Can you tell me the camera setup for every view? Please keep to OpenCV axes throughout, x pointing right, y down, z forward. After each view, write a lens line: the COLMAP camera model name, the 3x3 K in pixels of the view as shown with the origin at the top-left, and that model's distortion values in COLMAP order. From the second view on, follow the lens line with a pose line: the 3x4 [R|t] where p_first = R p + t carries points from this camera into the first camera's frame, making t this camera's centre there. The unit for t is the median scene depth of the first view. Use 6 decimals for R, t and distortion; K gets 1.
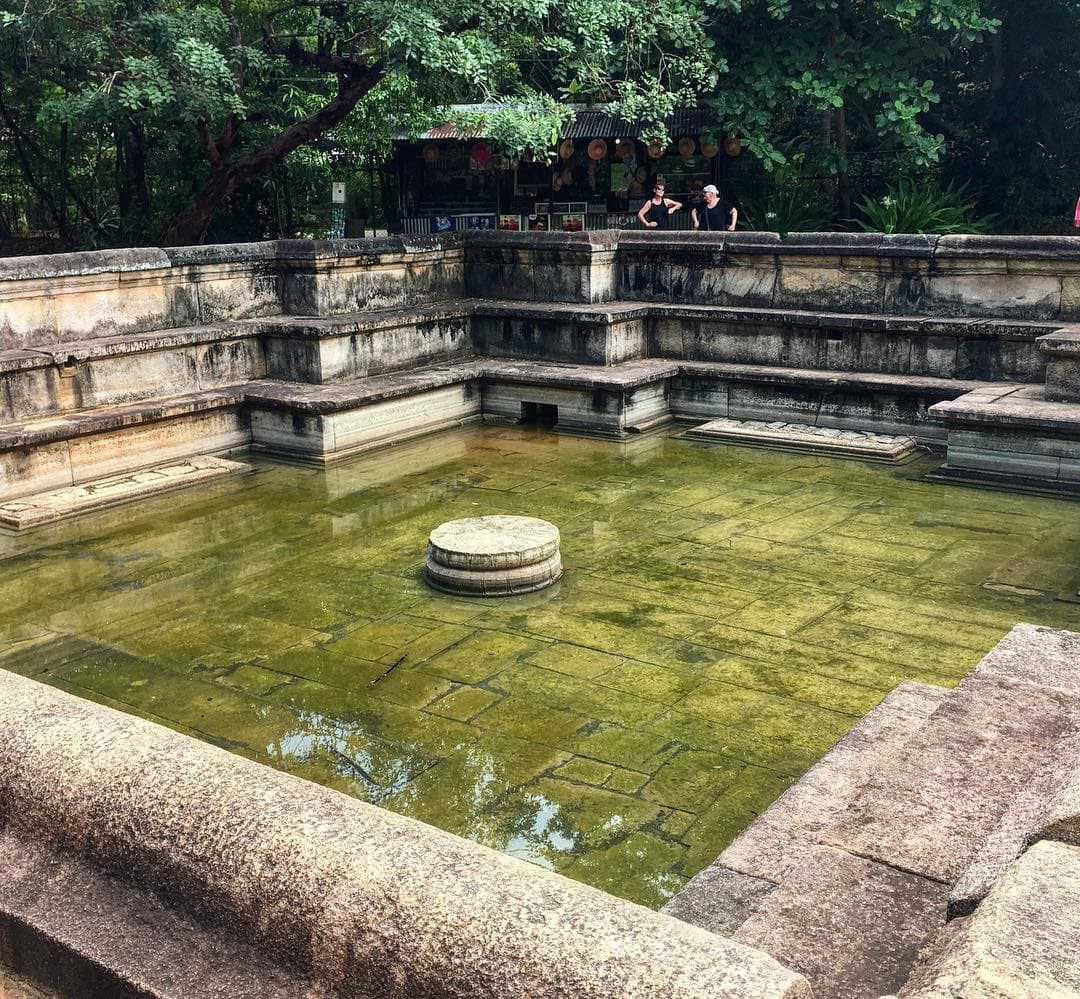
lens RADIAL K [[1189.6, 0, 540.0], [0, 1189.6, 499.5], [0, 0, 1]] dist [0.014639, 0.014121]
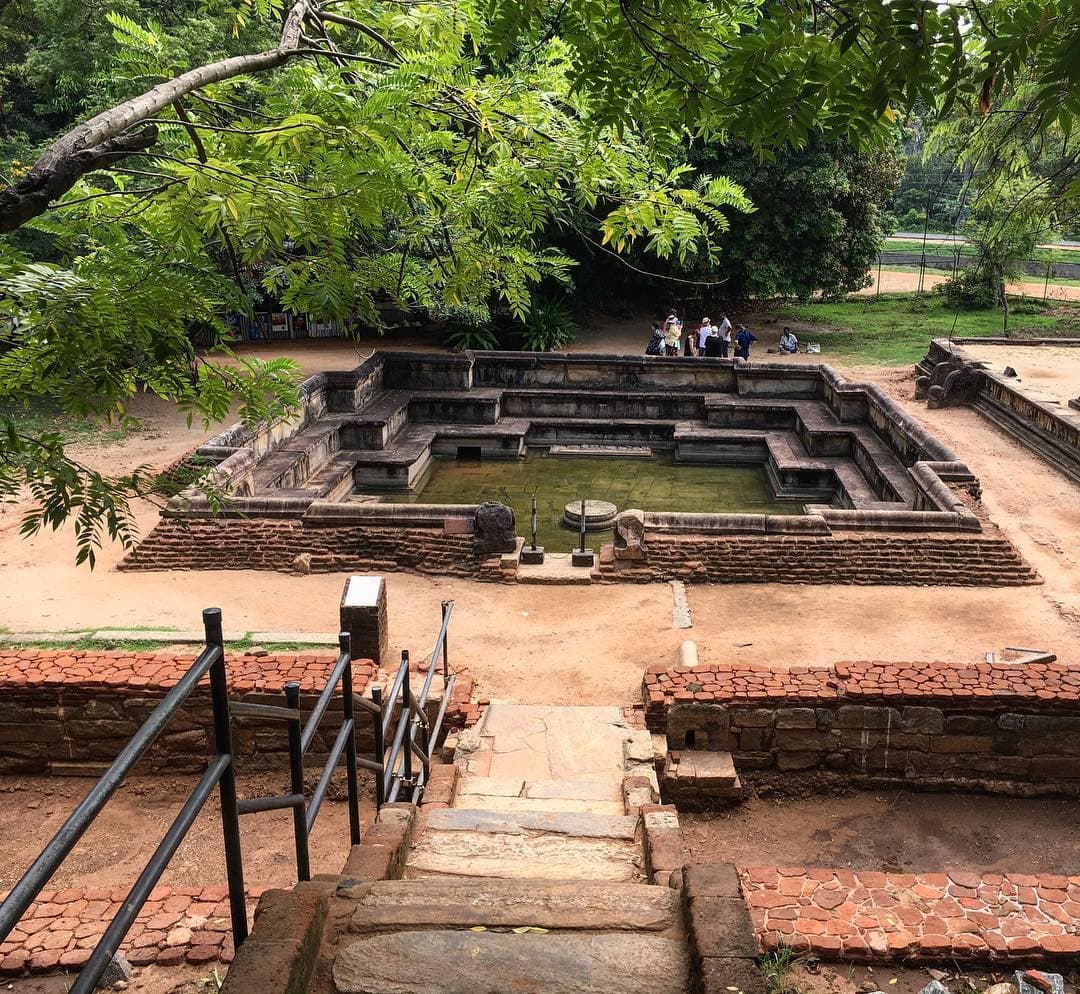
lens RADIAL K [[1189.6, 0, 540.0], [0, 1189.6, 497.0], [0, 0, 1]] dist [0.014639, 0.014121]
pose [[0.831698, -0.129552, 0.539903, -1.013173], [0.115502, 0.991494, 0.059987, -0.107690], [-0.543082, 0.012469, 0.839587, -0.732873]]
